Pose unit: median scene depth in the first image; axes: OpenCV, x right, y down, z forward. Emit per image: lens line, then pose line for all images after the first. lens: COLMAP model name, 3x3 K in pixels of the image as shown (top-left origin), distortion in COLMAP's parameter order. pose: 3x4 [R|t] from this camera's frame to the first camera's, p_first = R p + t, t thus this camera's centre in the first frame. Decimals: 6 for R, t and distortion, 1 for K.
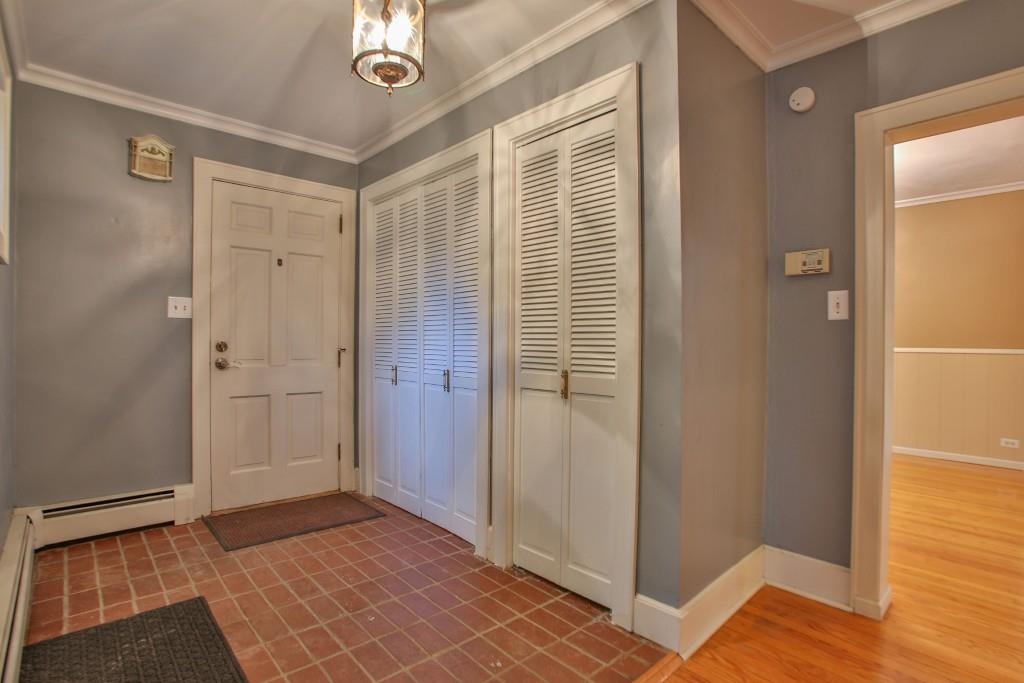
lens RADIAL K [[499.2, 0, 512.0], [0, 499.2, 341.5], [0, 0, 1]] dist [0.000636, 0.000366]
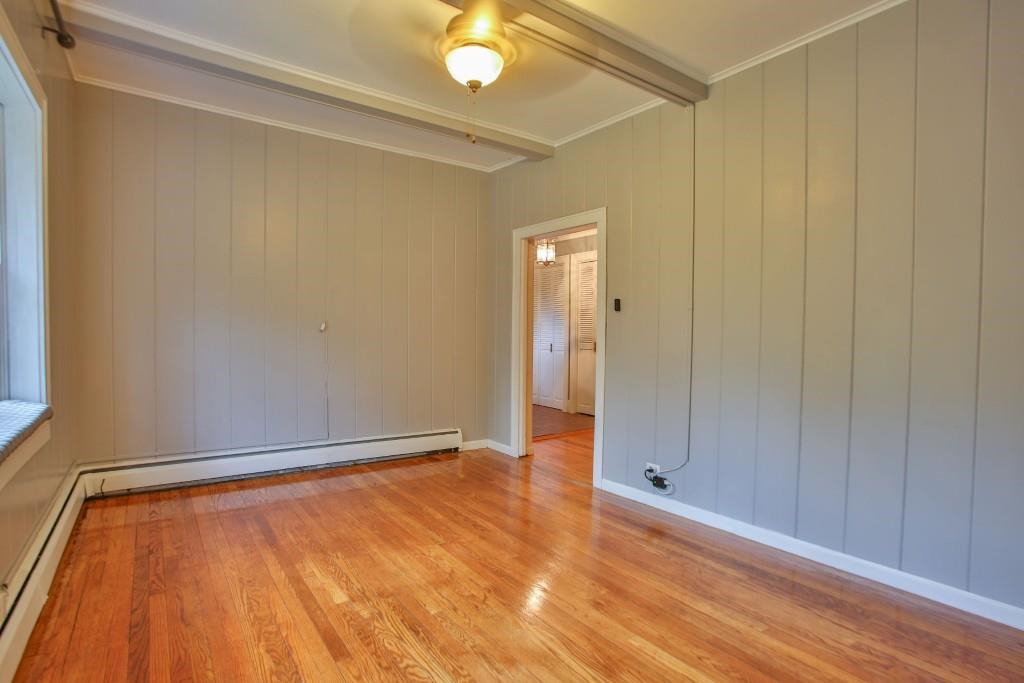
lens RADIAL K [[499.2, 0, 512.0], [0, 499.2, 341.5], [0, 0, 1]] dist [0.000636, 0.000366]
pose [[0.992745, 0.005132, -0.120127, -0.026826], [-0.001871, 0.999627, 0.027243, -0.027201], [0.120222, -0.026821, 0.992385, -1.950612]]
